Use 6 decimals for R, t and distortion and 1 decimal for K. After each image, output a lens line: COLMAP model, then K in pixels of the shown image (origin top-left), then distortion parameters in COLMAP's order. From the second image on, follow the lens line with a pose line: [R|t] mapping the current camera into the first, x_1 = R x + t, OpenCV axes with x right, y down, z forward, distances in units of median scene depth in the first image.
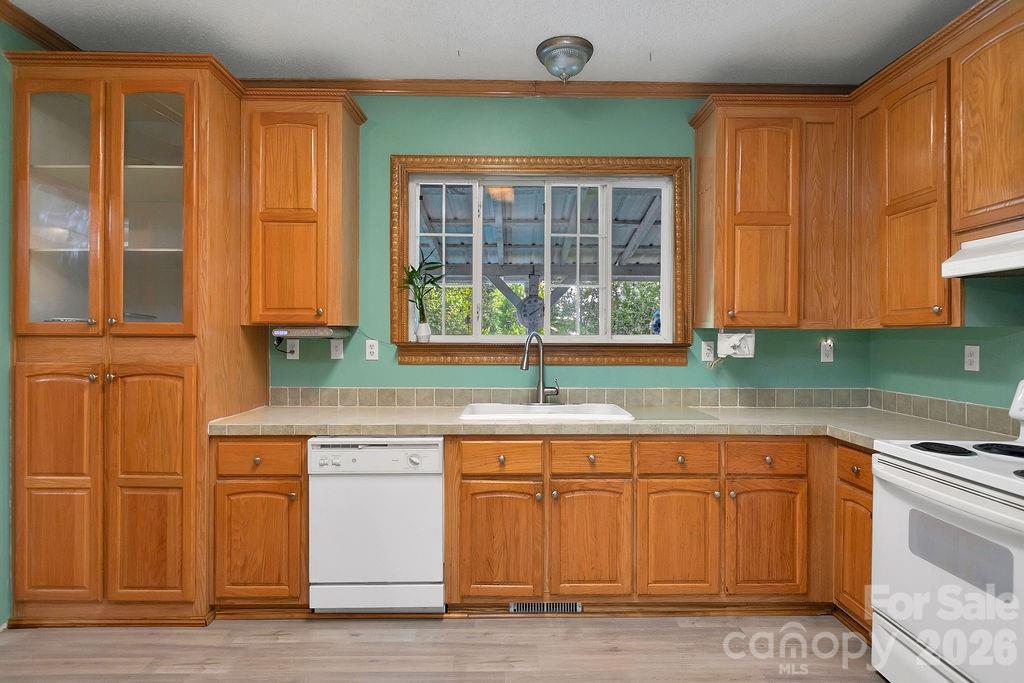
lens RADIAL K [[533.7, 0, 513.1], [0, 533.7, 339.0], [0, 0, 1]] dist [0.004573, -0.000150]
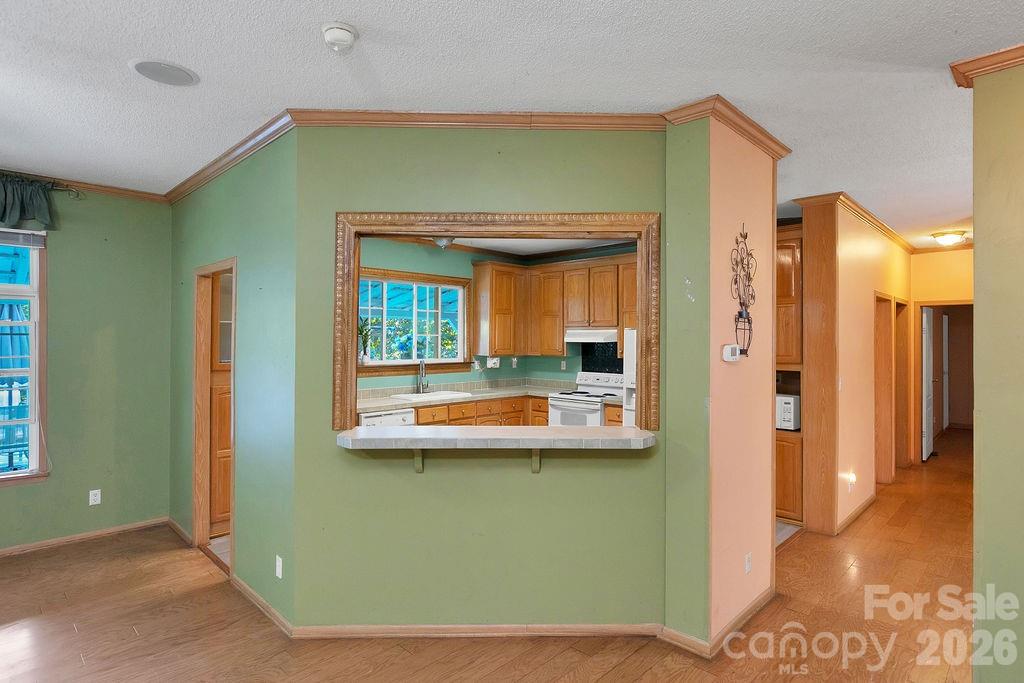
lens RADIAL K [[533.7, 0, 513.1], [0, 533.7, 339.0], [0, 0, 1]] dist [0.004573, -0.000150]
pose [[0.703532, 0.002518, 0.710659, -1.199096], [0.001258, 0.999988, -0.004788, -0.080508], [-0.710662, 0.004263, 0.703520, -0.740831]]
